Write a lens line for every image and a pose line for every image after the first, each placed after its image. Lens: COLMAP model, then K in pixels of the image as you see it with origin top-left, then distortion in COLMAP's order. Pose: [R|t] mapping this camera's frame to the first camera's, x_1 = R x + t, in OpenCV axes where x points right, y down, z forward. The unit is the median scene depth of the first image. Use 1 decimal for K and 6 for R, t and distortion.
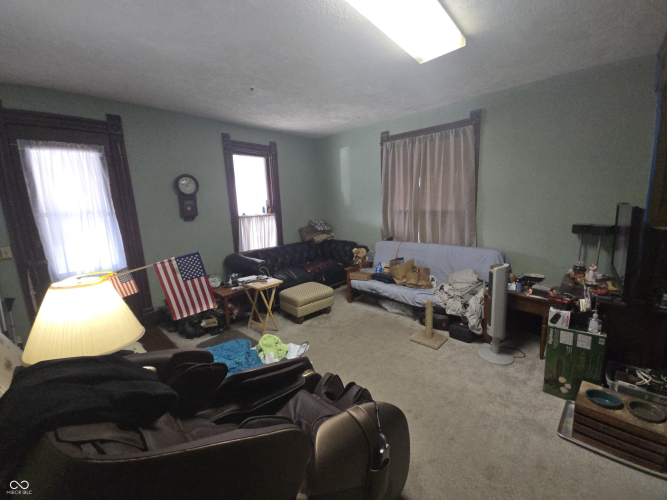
lens RADIAL K [[269.4, 0, 335.8], [0, 269.4, 249.4], [0, 0, 1]] dist [0.001109, -0.007503]
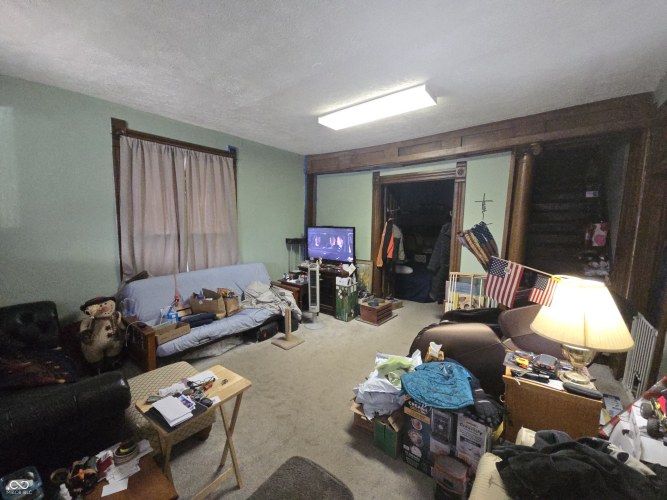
lens RADIAL K [[269.4, 0, 335.6], [0, 269.4, 249.8], [0, 0, 1]] dist [0.001109, -0.007503]
pose [[-0.109519, -0.074010, 0.991226, -0.642602], [0.174713, 0.980265, 0.092496, -0.099572], [-0.978510, 0.183310, -0.094427, 0.680497]]
